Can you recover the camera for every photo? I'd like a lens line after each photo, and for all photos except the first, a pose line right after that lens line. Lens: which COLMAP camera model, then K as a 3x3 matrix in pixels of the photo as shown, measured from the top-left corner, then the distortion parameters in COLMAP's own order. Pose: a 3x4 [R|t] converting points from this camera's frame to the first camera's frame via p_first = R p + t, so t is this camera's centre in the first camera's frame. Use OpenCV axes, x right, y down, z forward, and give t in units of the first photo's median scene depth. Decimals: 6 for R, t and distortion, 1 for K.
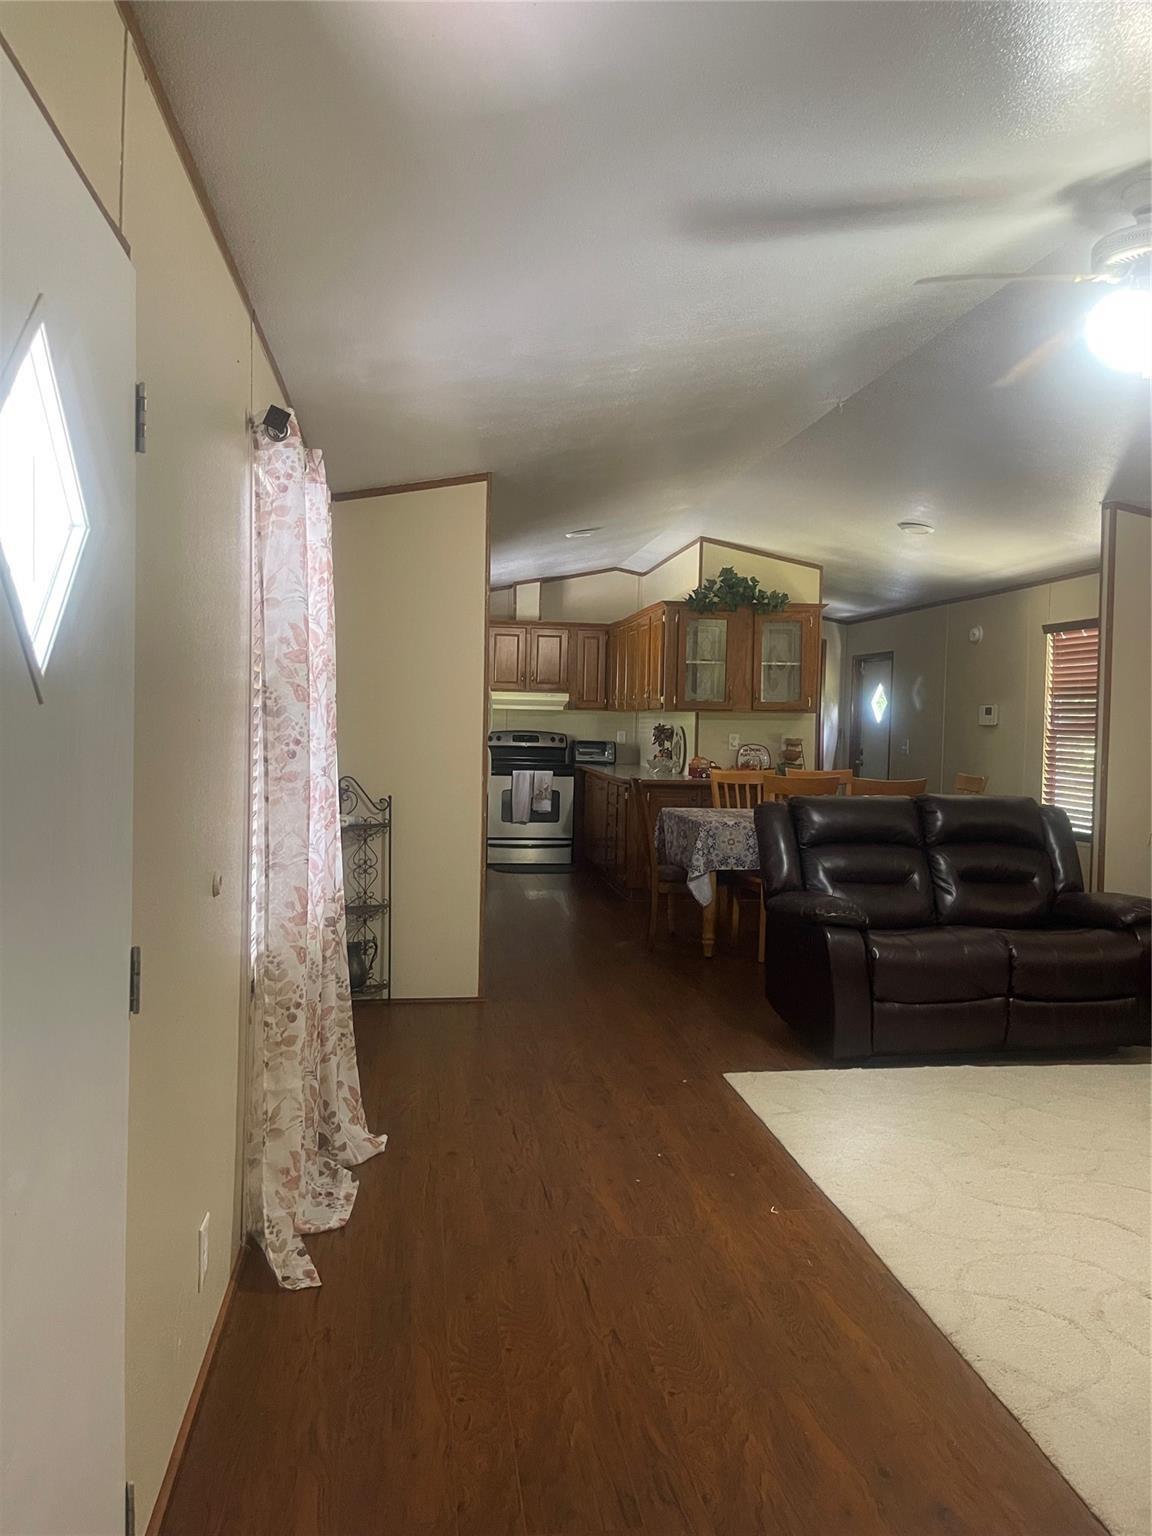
lens RADIAL K [[1143.3, 0, 576.0], [0, 1143.3, 768.0], [0, 0, 1]] dist [0.067964, -0.108960]
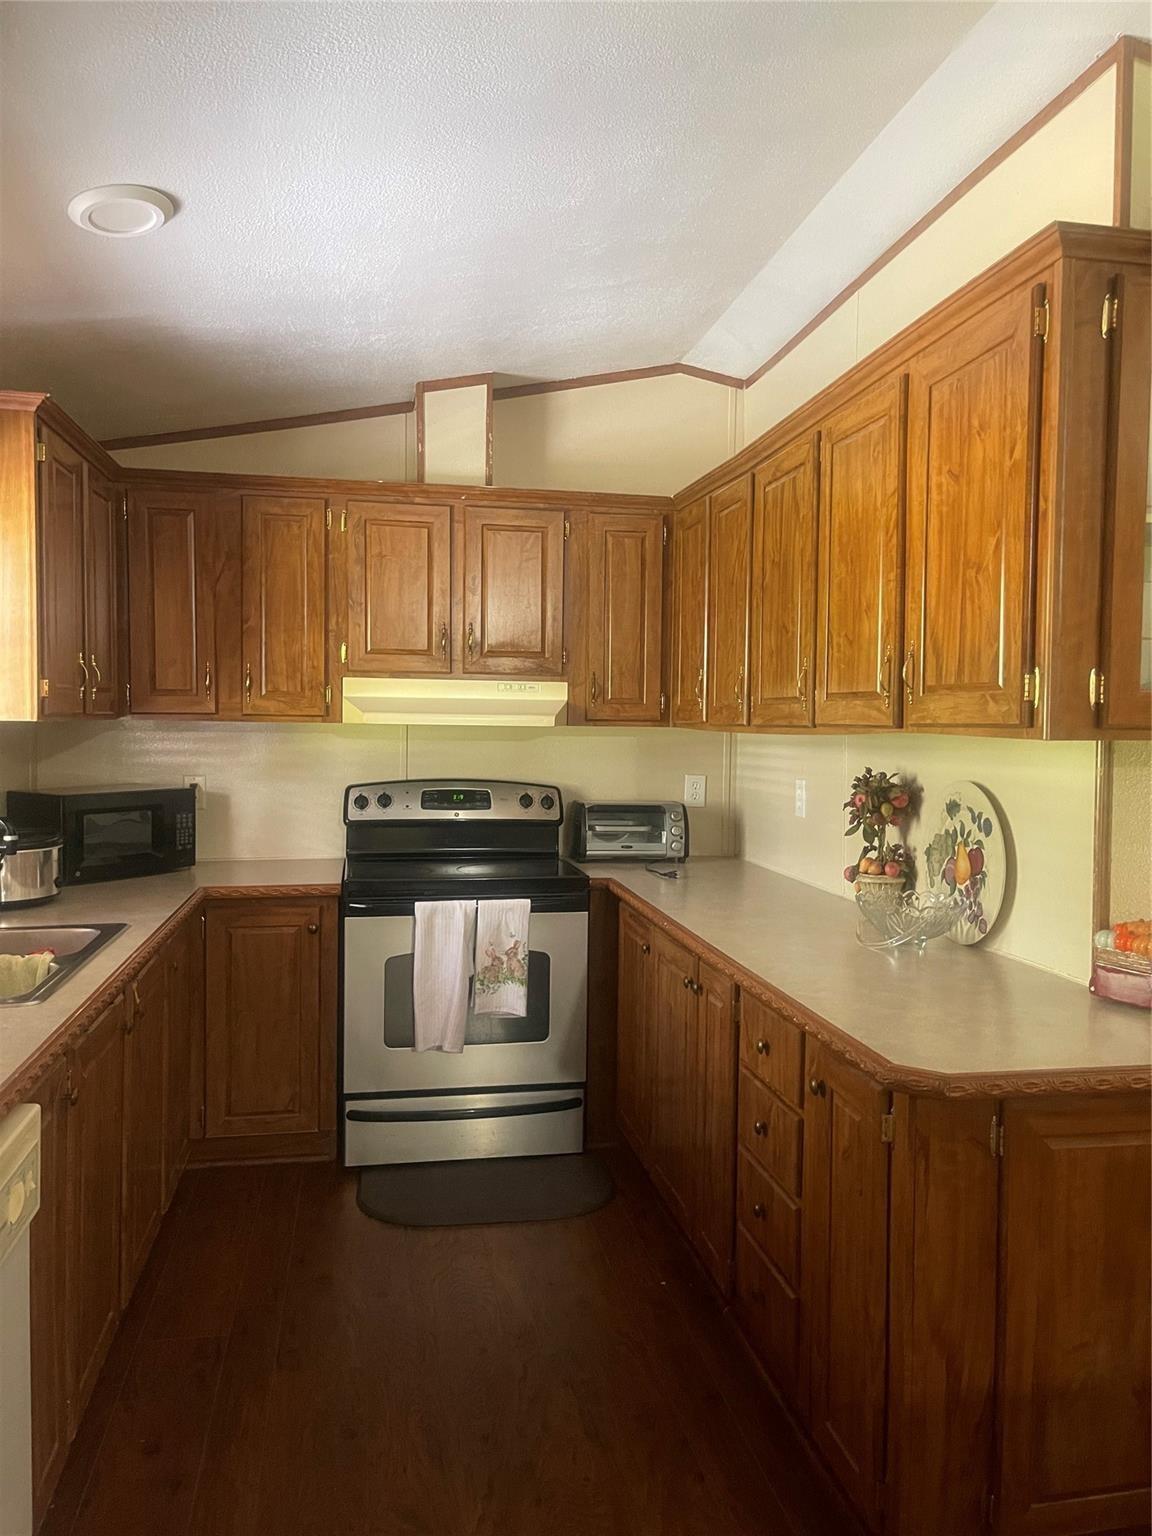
lens RADIAL K [[1144.1, 0, 576.0], [0, 1144.1, 768.0], [0, 0, 1]] dist [0.091401, -0.106119]
pose [[0.999229, -0.012404, 0.037243, -0.025019], [0.012536, 0.999916, -0.003326, -0.049437], [-0.037199, 0.003791, 0.999301, 0.867824]]
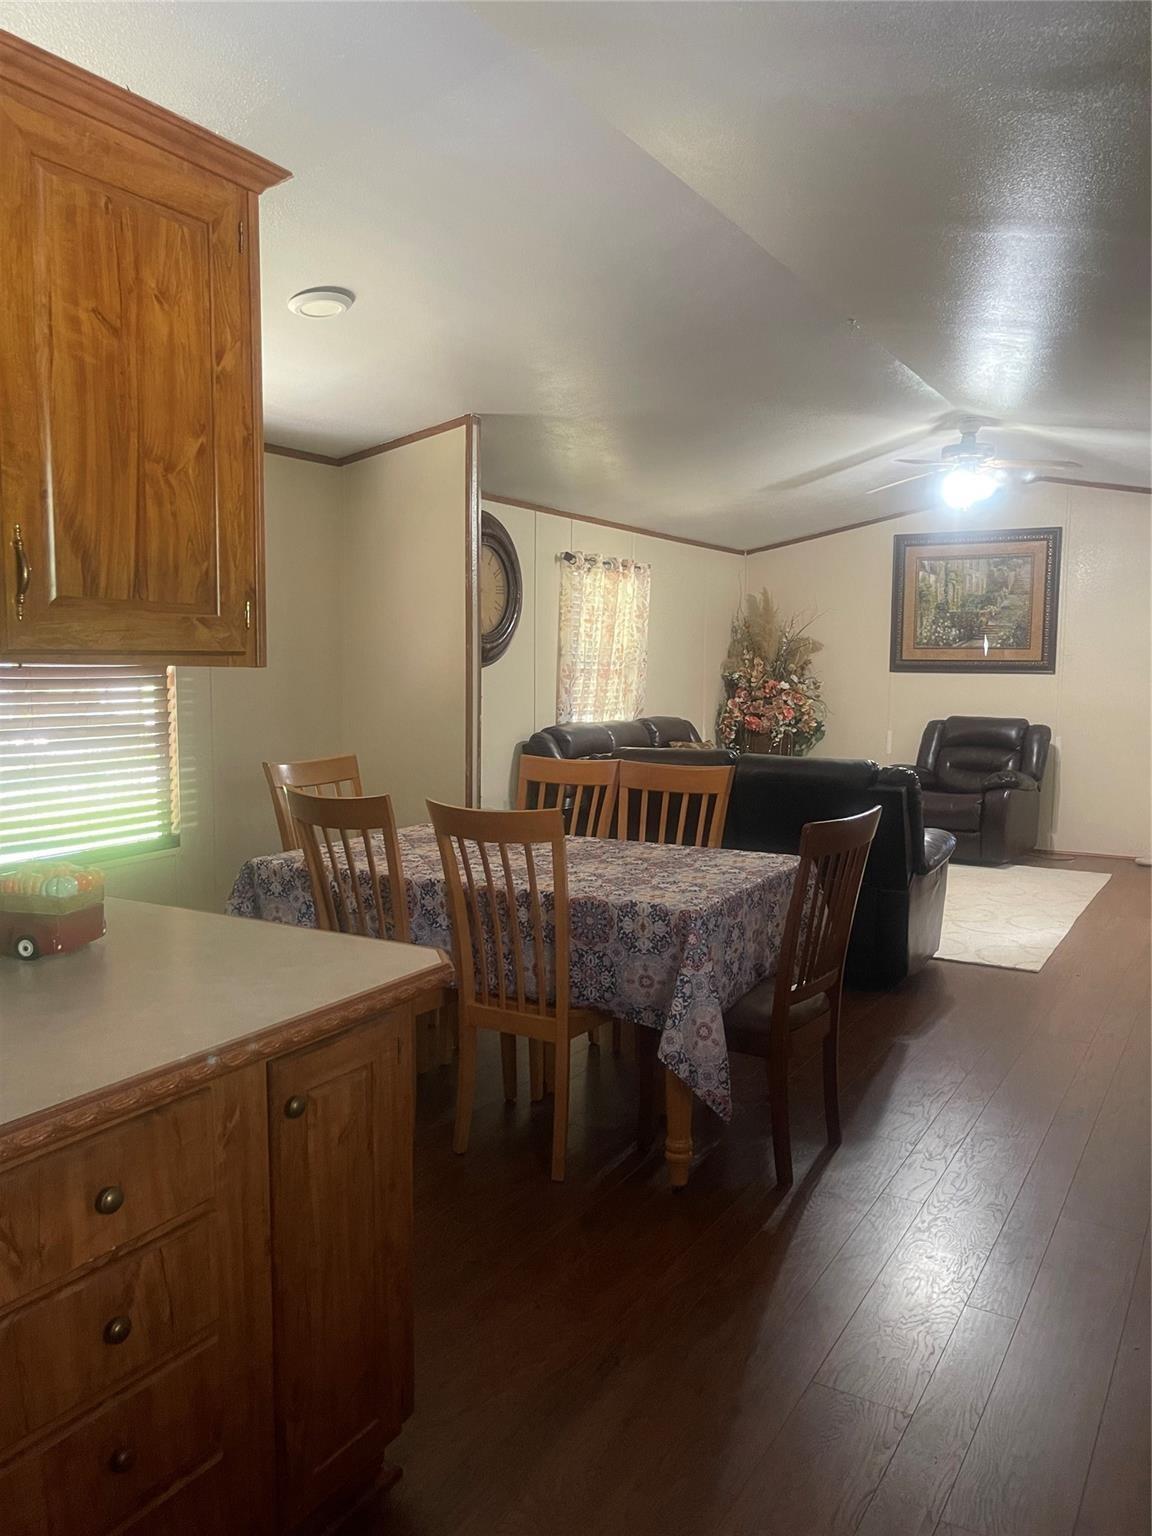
lens RADIAL K [[1143.3, 0, 576.0], [0, 1143.3, 768.0], [0, 0, 1]] dist [0.067964, -0.108960]
pose [[-0.775295, -0.089713, 0.625196, -0.133179], [0.001730, 0.989555, 0.144143, -0.070030], [-0.631597, 0.112835, -0.767042, 1.274604]]
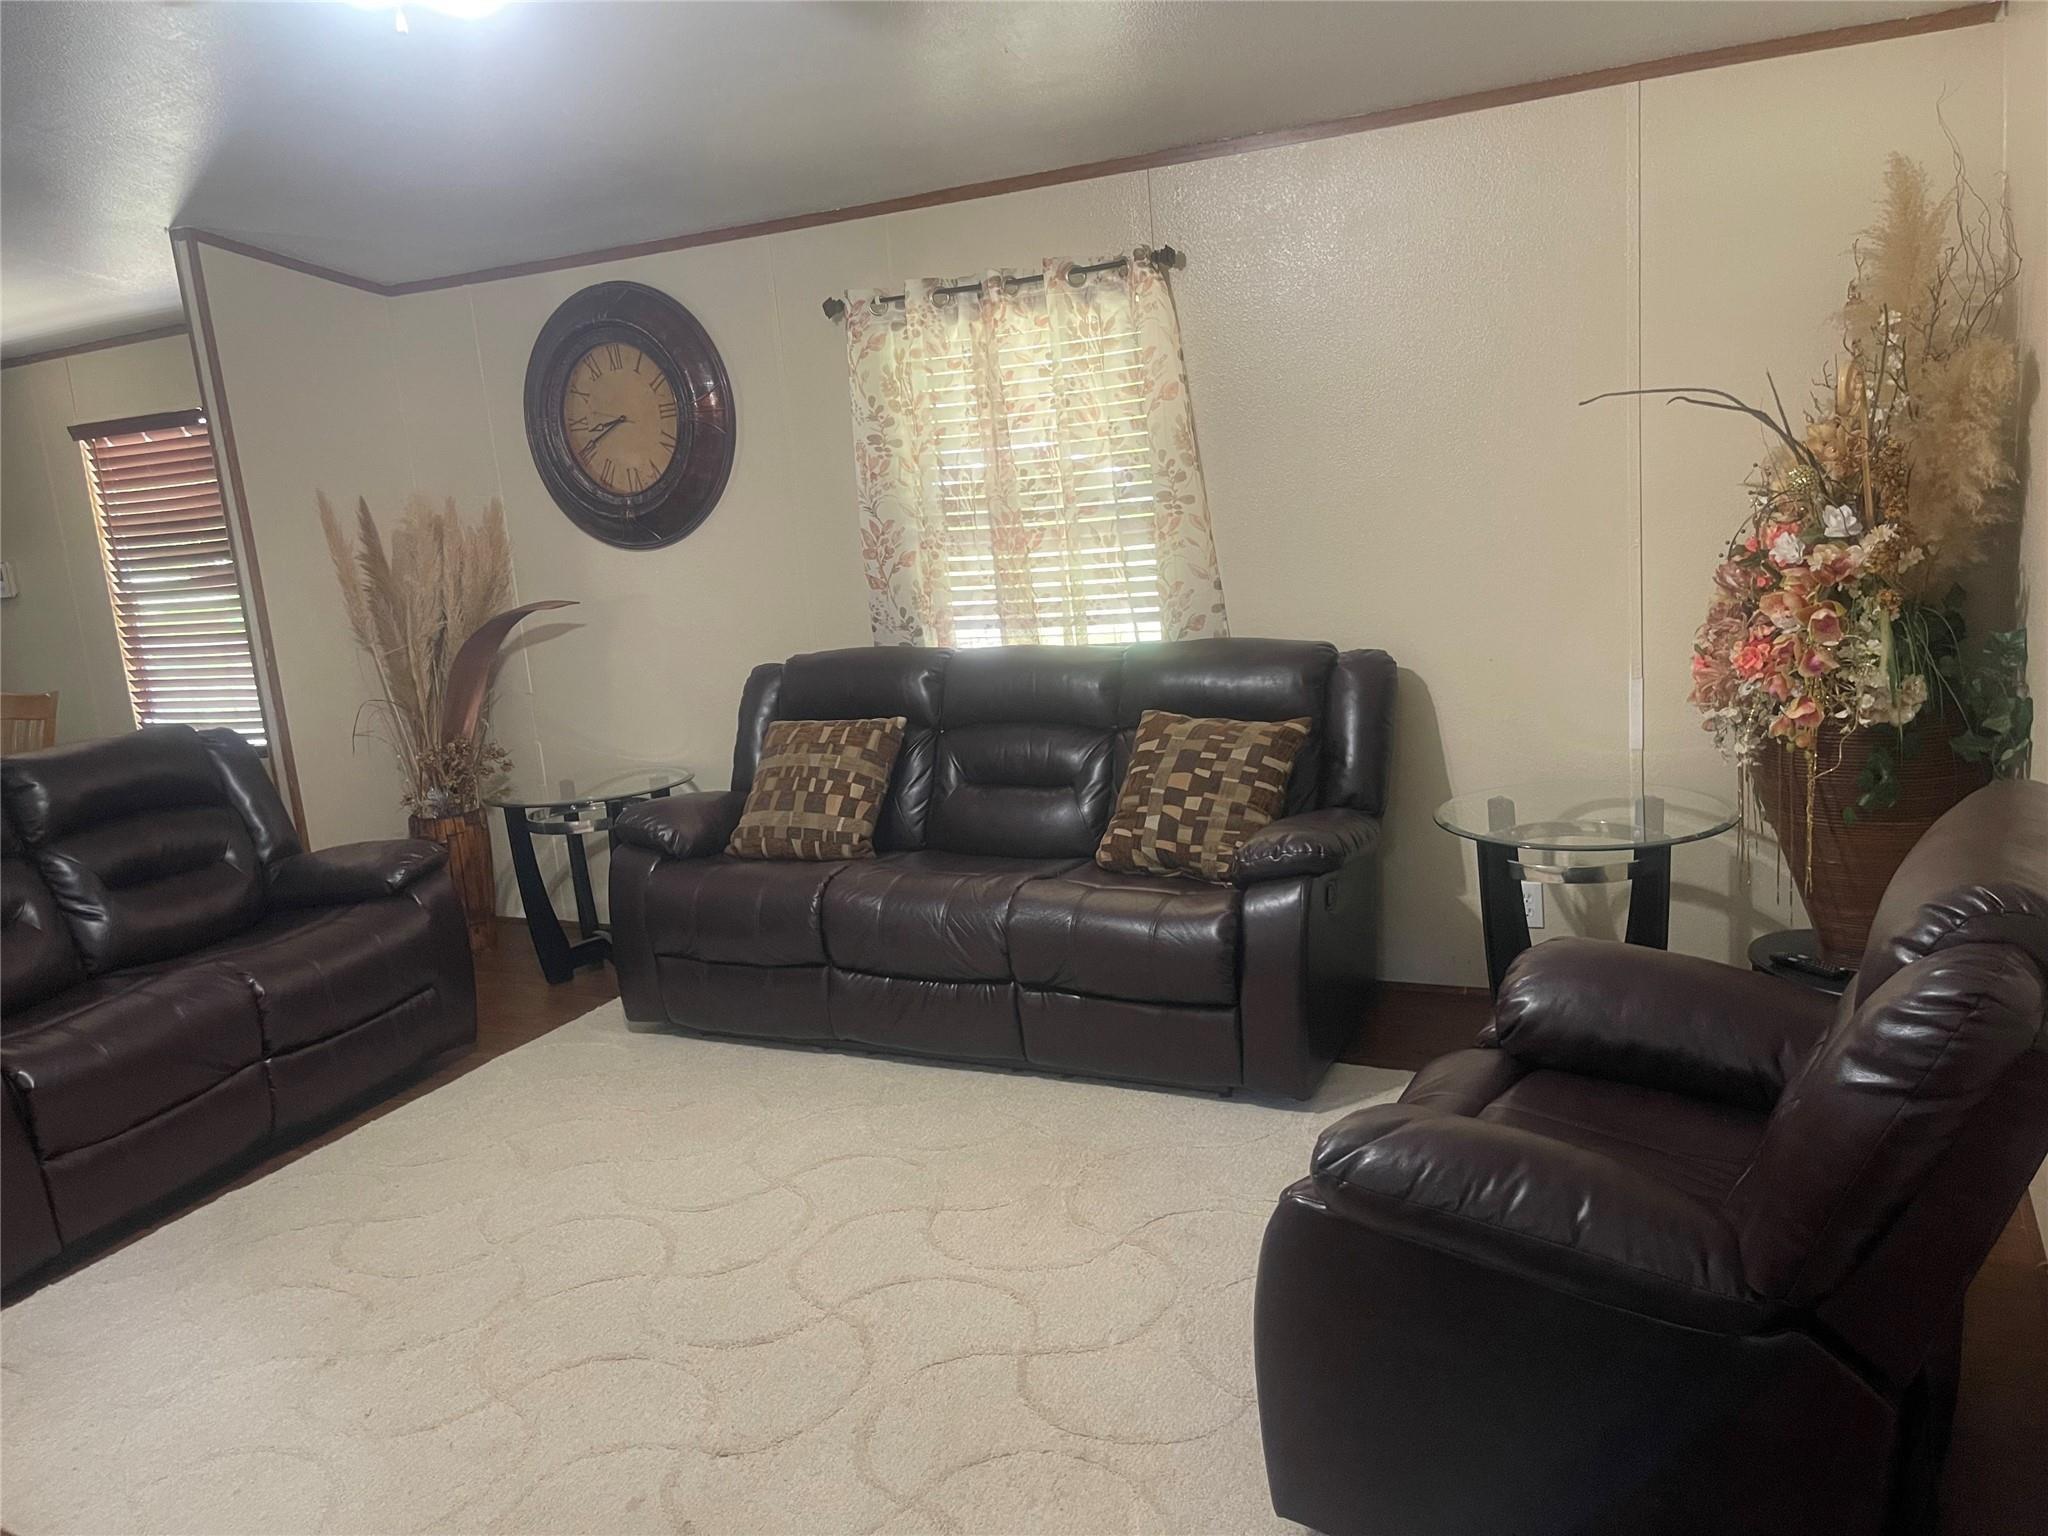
lens RADIAL K [[1558.0, 0, 1031.6], [0, 1558.0, 754.9], [0, 0, 1]] dist [0.079491, -0.101184]
pose [[0.557238, -0.218679, 0.801040, -0.021039], [0.136543, 0.975698, 0.171375, -0.028327], [-0.819049, 0.013880, 0.573555, 0.103452]]
